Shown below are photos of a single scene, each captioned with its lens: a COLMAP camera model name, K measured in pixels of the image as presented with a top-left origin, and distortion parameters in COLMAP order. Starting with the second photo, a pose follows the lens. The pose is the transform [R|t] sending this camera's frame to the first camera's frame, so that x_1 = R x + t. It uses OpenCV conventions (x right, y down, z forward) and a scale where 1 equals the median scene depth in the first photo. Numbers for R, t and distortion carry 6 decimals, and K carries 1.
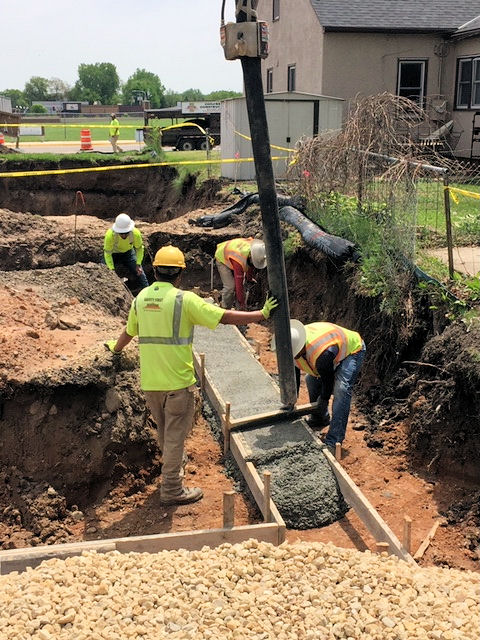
lens RADIAL K [[831.6, 0, 240.0], [0, 831.6, 320.0], [0, 0, 1]] dist [0.093767, 0.003863]
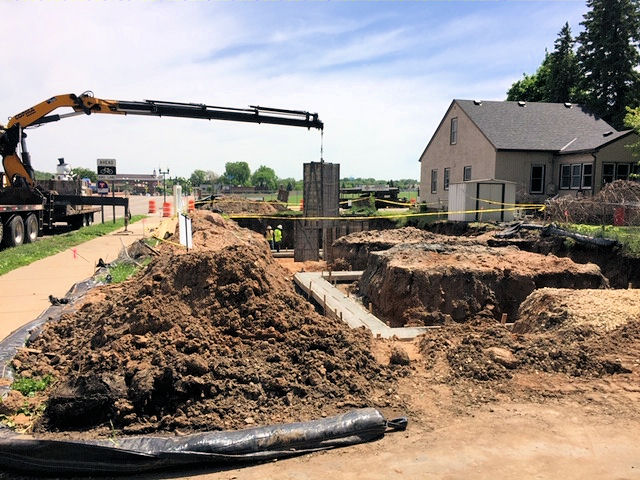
lens RADIAL K [[544.6, 0, 320.0], [0, 544.6, 240.0], [0, 0, 1]] dist [0.060018, -0.009942]
pose [[0.999950, 0.009169, 0.004073, -0.211247], [-0.008427, 0.987886, -0.154953, 0.048316], [-0.005444, 0.154911, 0.987913, -0.169315]]
